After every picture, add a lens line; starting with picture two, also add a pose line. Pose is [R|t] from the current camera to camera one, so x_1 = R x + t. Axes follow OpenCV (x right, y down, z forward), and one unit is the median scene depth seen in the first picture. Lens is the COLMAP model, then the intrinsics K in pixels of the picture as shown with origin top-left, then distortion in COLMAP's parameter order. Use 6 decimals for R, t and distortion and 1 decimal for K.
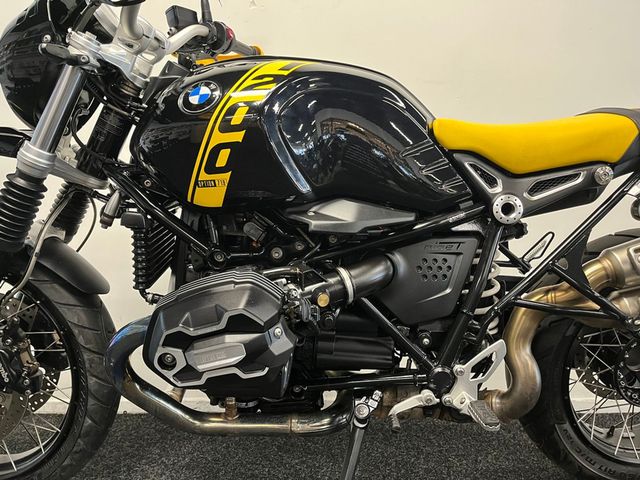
lens RADIAL K [[485.6, 0, 318.0], [0, 485.6, 242.0], [0, 0, 1]] dist [0.057385, -0.083340]
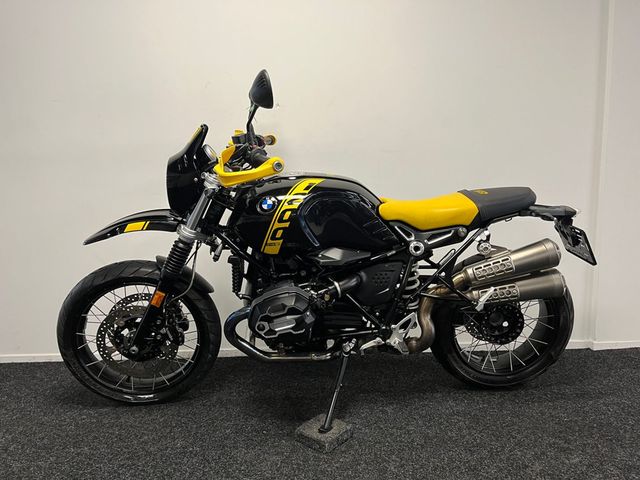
lens RADIAL K [[485.6, 0, 321.0], [0, 485.6, 236.2], [0, 0, 1]] dist [0.057385, -0.083340]
pose [[0.999613, -0.023013, 0.015603, -0.038254], [0.021877, 0.997345, 0.069464, -0.267244], [-0.017160, -0.069096, 0.997462, -1.000688]]
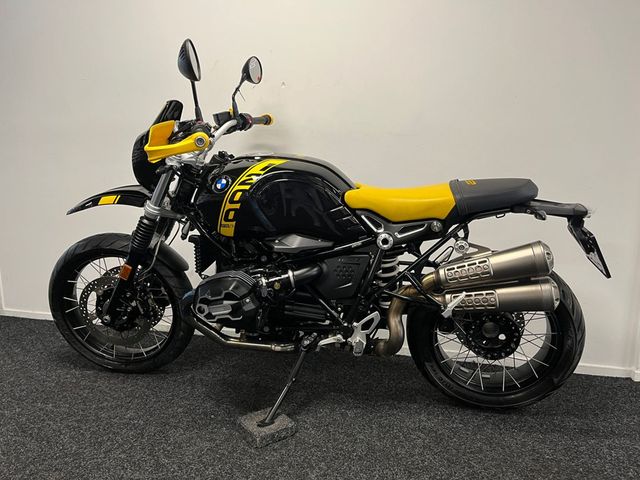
lens RADIAL K [[485.6, 0, 324.5], [0, 485.6, 237.7], [0, 0, 1]] dist [0.057385, -0.083340]
pose [[0.975577, 0.048014, -0.214347, 0.555958], [-0.028174, 0.995110, 0.094673, -0.247143], [0.217844, -0.086322, 0.972159, -0.810434]]
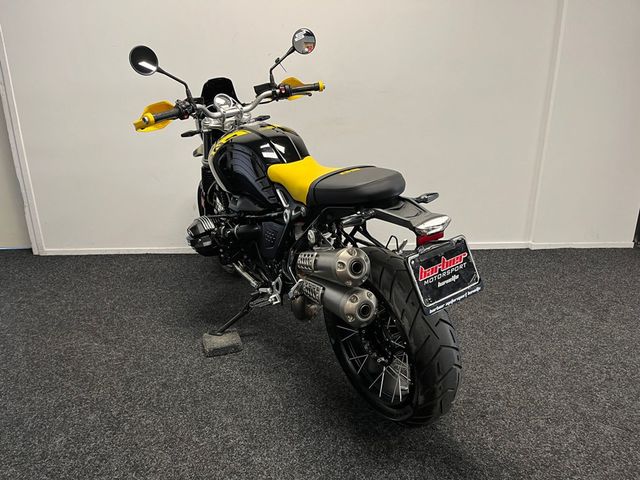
lens RADIAL K [[485.6, 0, 316.5], [0, 485.6, 236.2], [0, 0, 1]] dist [0.057385, -0.083340]
pose [[0.999694, -0.015708, 0.019133, -0.137803], [0.010389, 0.967752, 0.251692, -0.425892], [-0.022470, -0.251416, 0.967618, -1.760758]]
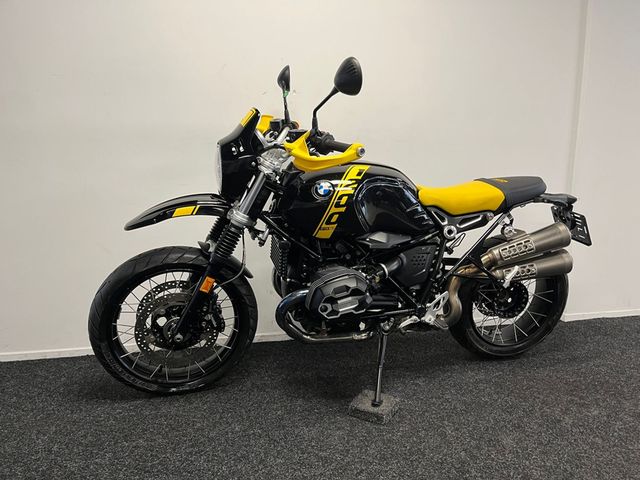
lens RADIAL K [[485.6, 0, 323.6], [0, 485.6, 240.5], [0, 0, 1]] dist [0.057385, -0.083340]
pose [[0.977821, -0.033701, 0.206713, -0.613196], [0.012944, 0.994807, 0.100957, -0.256833], [-0.209041, -0.096043, 0.973179, -1.001500]]
